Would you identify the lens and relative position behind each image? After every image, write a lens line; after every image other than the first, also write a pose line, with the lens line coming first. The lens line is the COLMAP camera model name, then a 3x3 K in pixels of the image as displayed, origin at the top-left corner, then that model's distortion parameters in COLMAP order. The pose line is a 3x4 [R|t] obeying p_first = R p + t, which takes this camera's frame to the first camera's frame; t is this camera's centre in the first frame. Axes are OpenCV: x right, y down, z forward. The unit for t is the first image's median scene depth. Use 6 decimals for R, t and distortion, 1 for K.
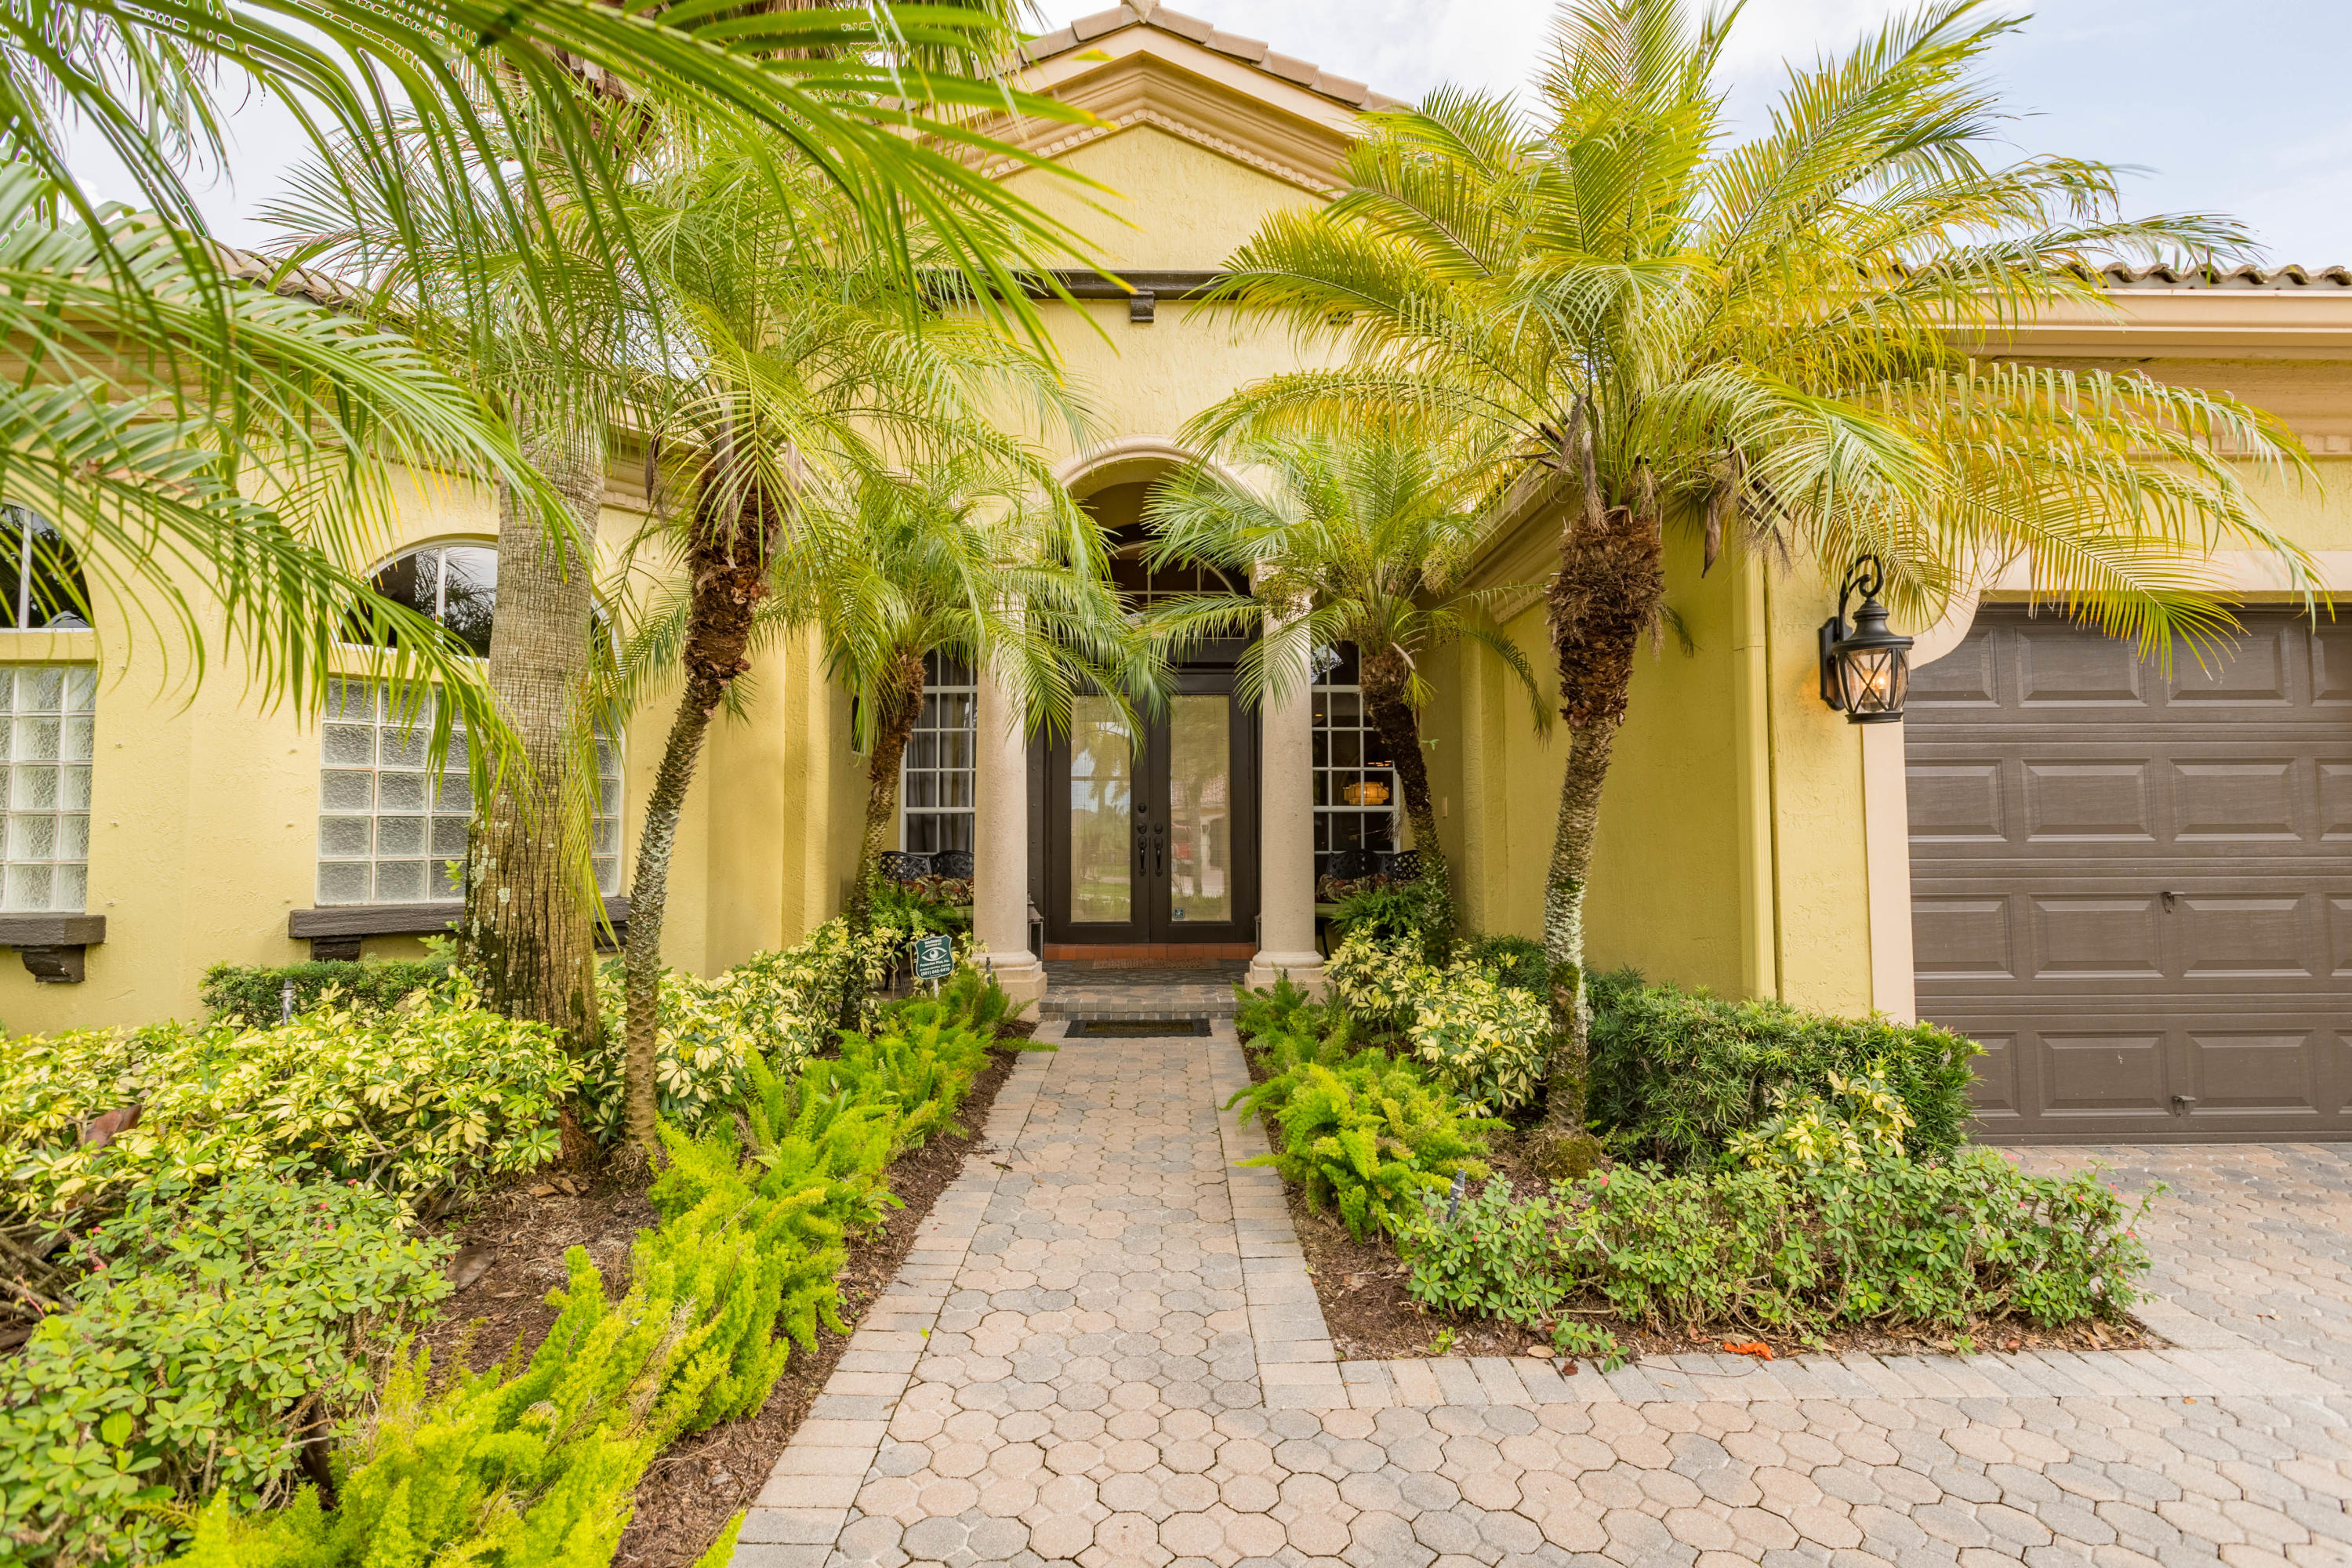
lens RADIAL K [[1088.2, 0, 1170.8], [0, 1088.2, 782.6], [0, 0, 1]] dist [-0.003988, -0.000809]
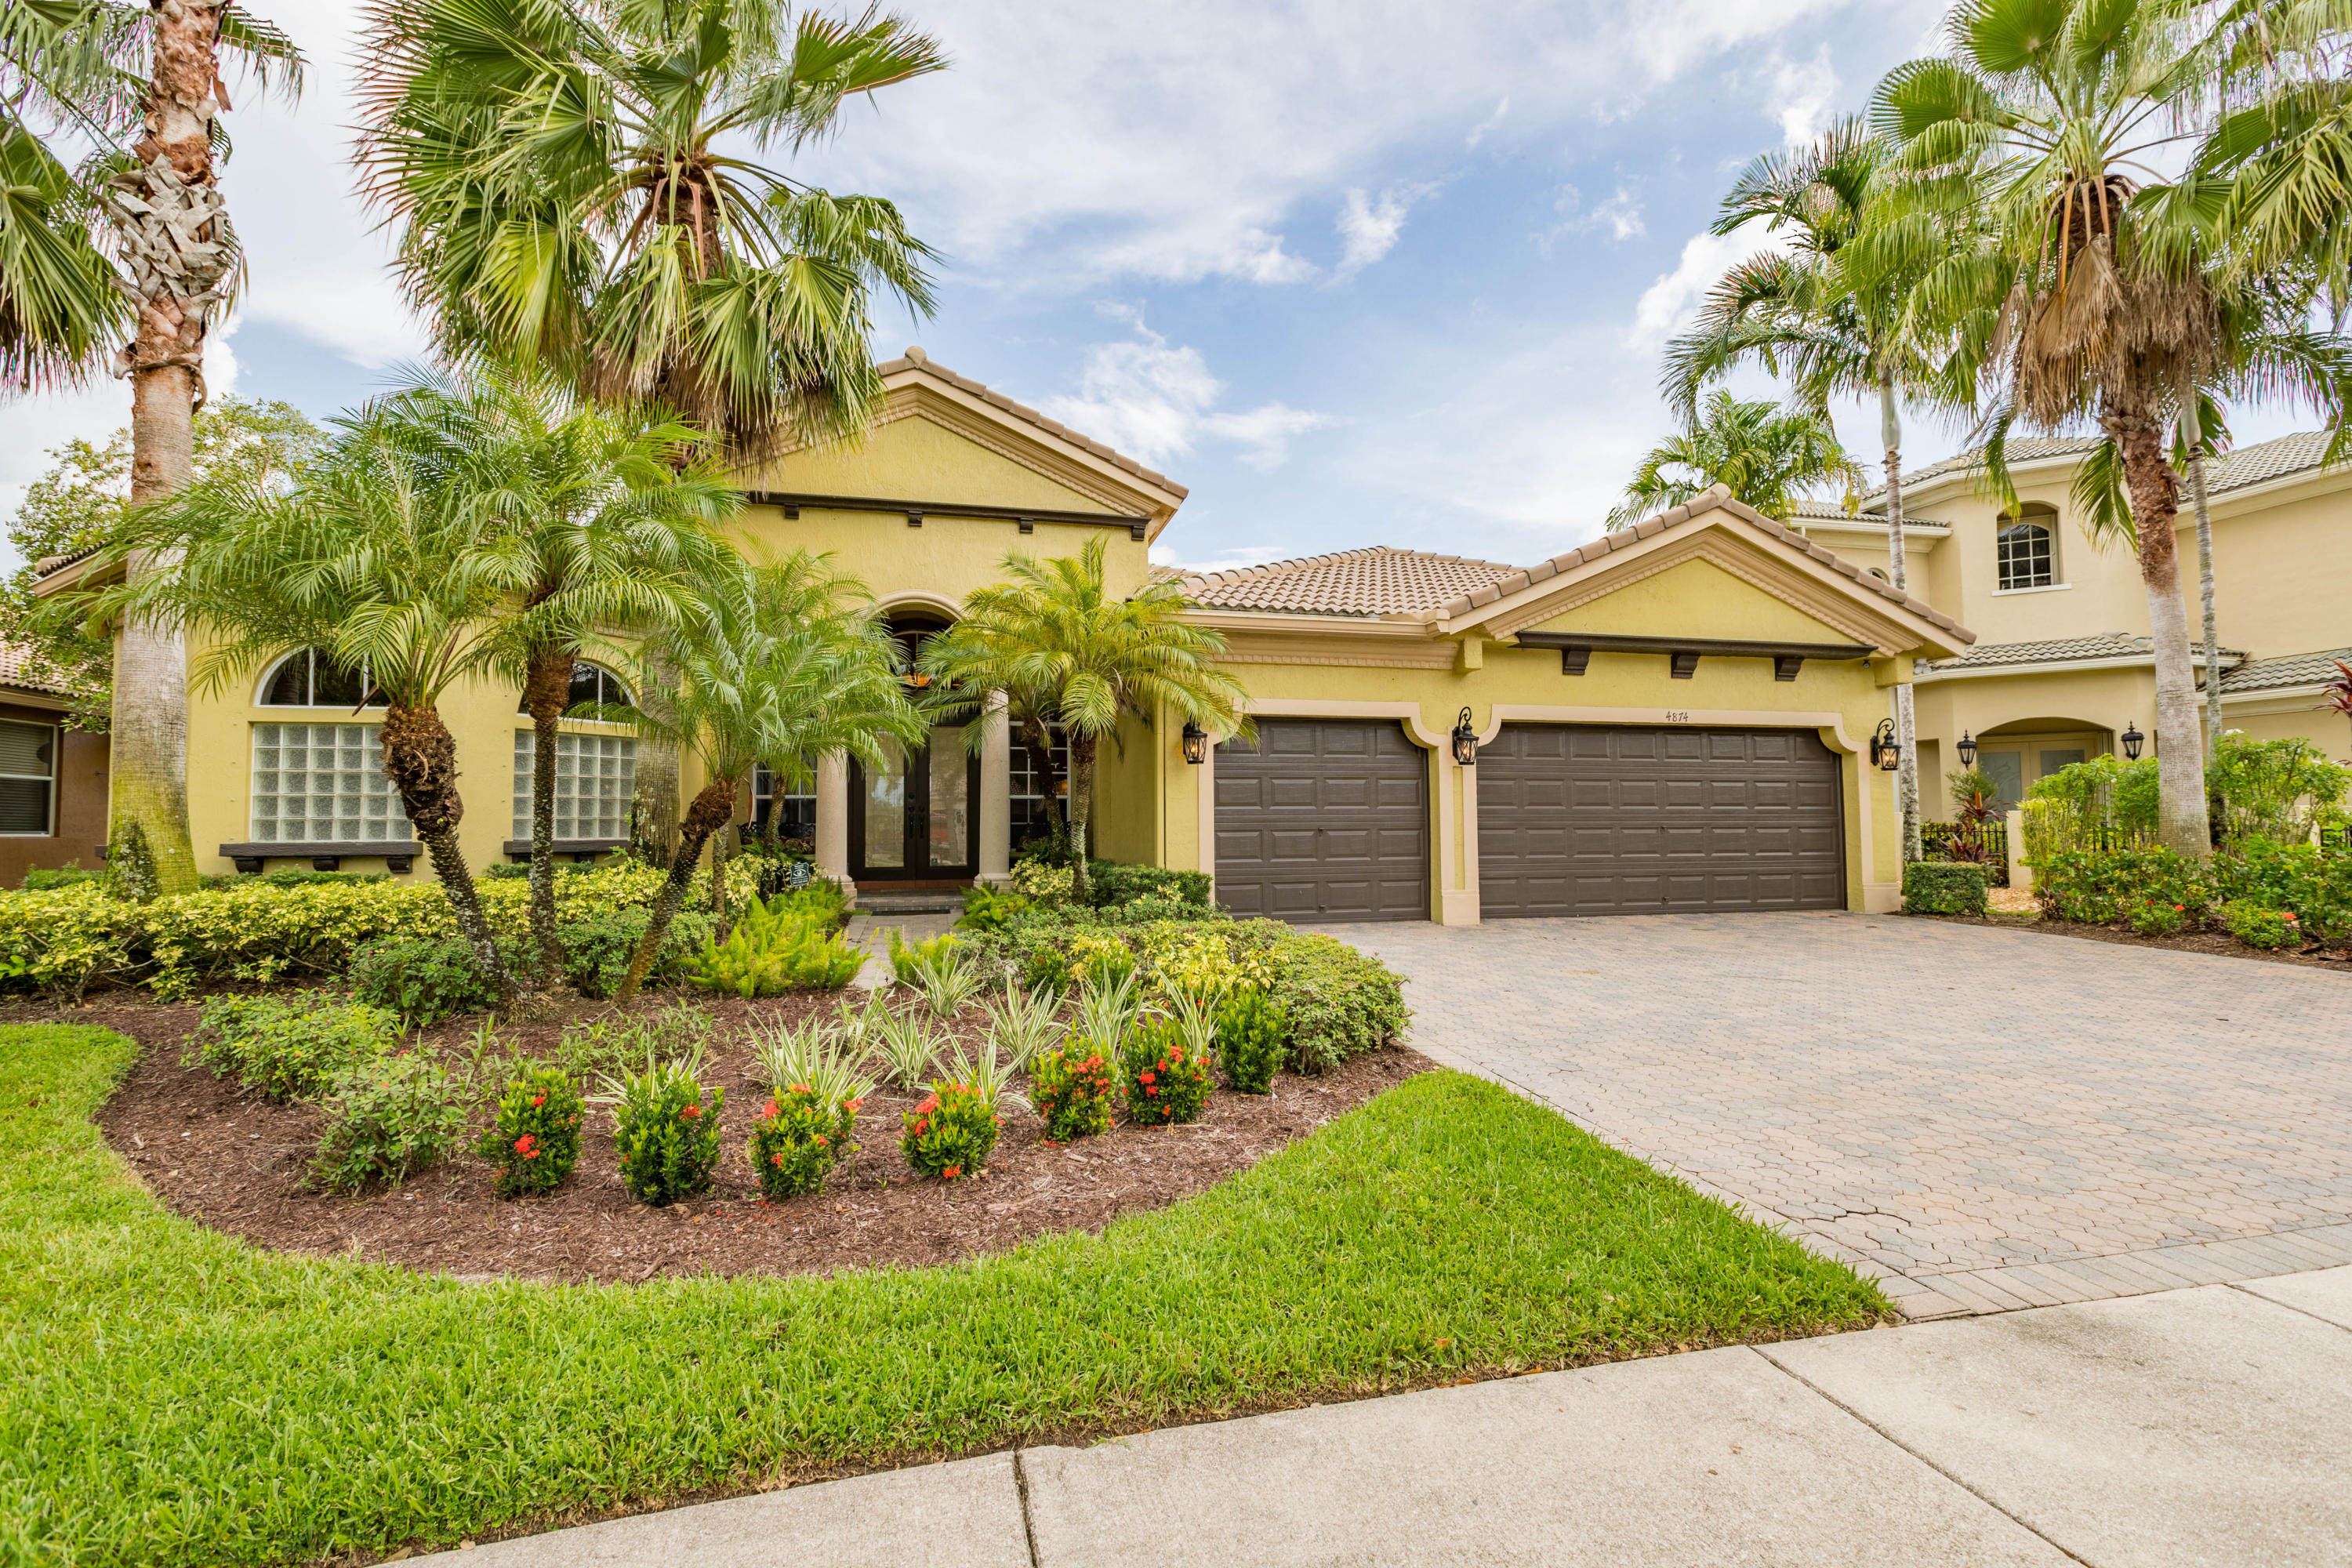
lens RADIAL K [[1088.2, 0, 1170.8], [0, 1088.2, 782.6], [0, 0, 1]] dist [-0.003988, -0.000809]
pose [[0.976186, 0.006666, 0.216831, -0.000761], [-0.008618, 0.999930, 0.008060, -0.016740], [-0.216762, -0.009737, 0.976176, -0.920921]]
